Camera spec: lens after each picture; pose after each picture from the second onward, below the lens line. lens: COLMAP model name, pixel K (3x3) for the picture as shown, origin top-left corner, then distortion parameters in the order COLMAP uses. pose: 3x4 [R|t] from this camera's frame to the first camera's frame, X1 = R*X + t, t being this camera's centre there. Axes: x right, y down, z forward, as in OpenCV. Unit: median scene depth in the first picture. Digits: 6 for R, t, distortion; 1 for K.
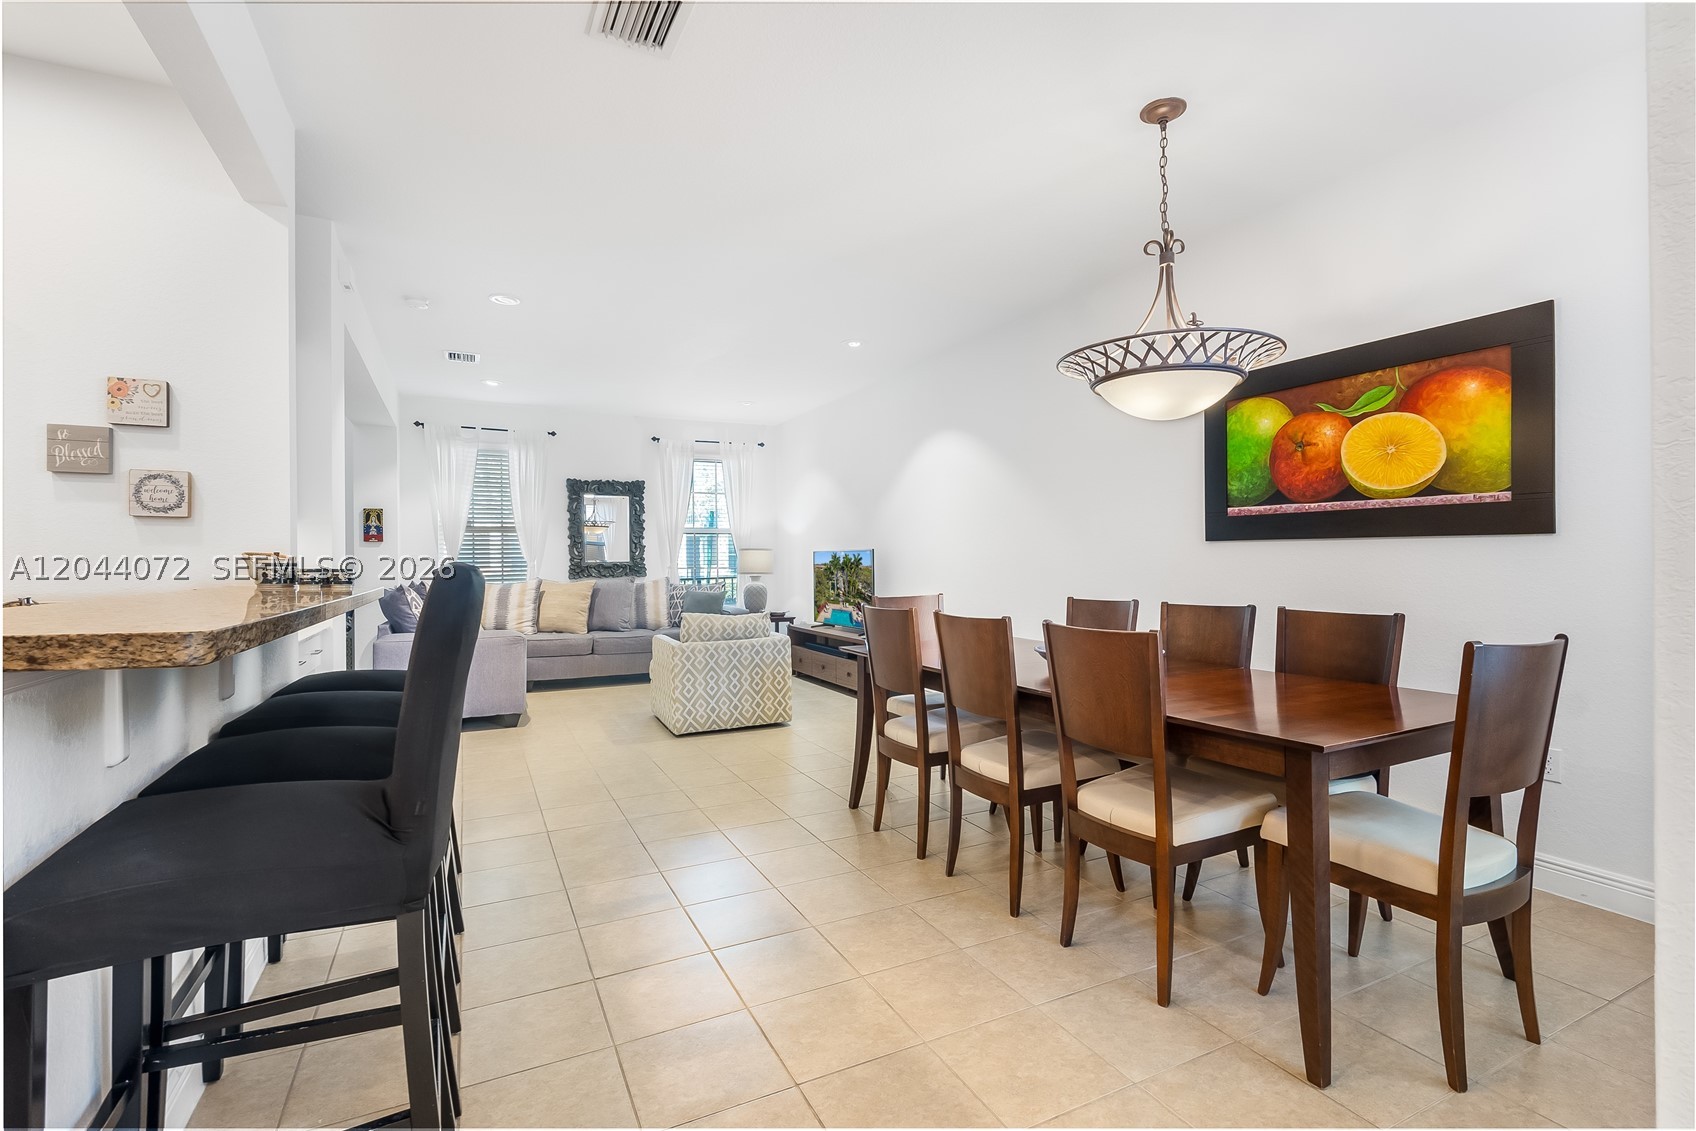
lens RADIAL K [[781.3, 0, 848.3], [0, 781.3, 562.7], [0, 0, 1]] dist [-0.004278, -0.000954]
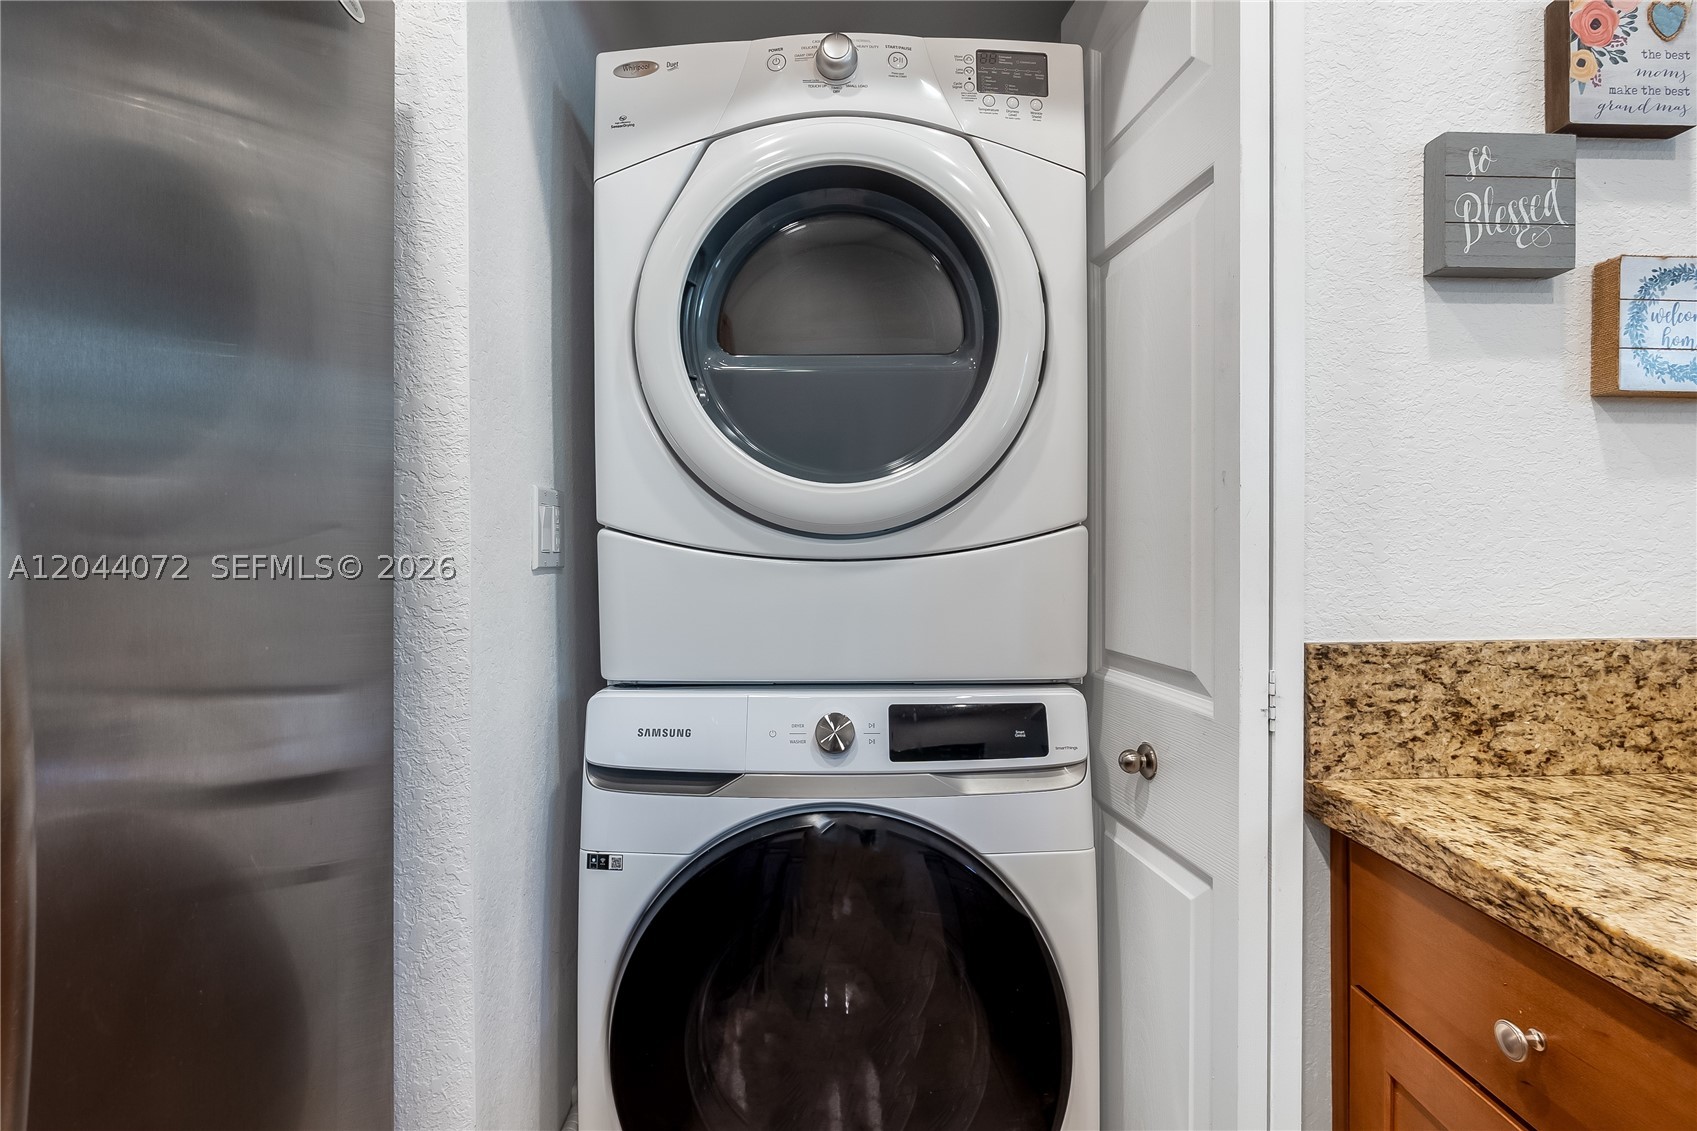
lens RADIAL K [[781.8, 0, 848.8], [0, 781.8, 562.7], [0, 0, 1]] dist [-0.004278, -0.000954]
pose [[0.899199, 0.000831, -0.437539, -0.522388], [0.001541, 0.999986, 0.005067, 0.006063], [0.437537, -0.005231, 0.899185, 0.263713]]
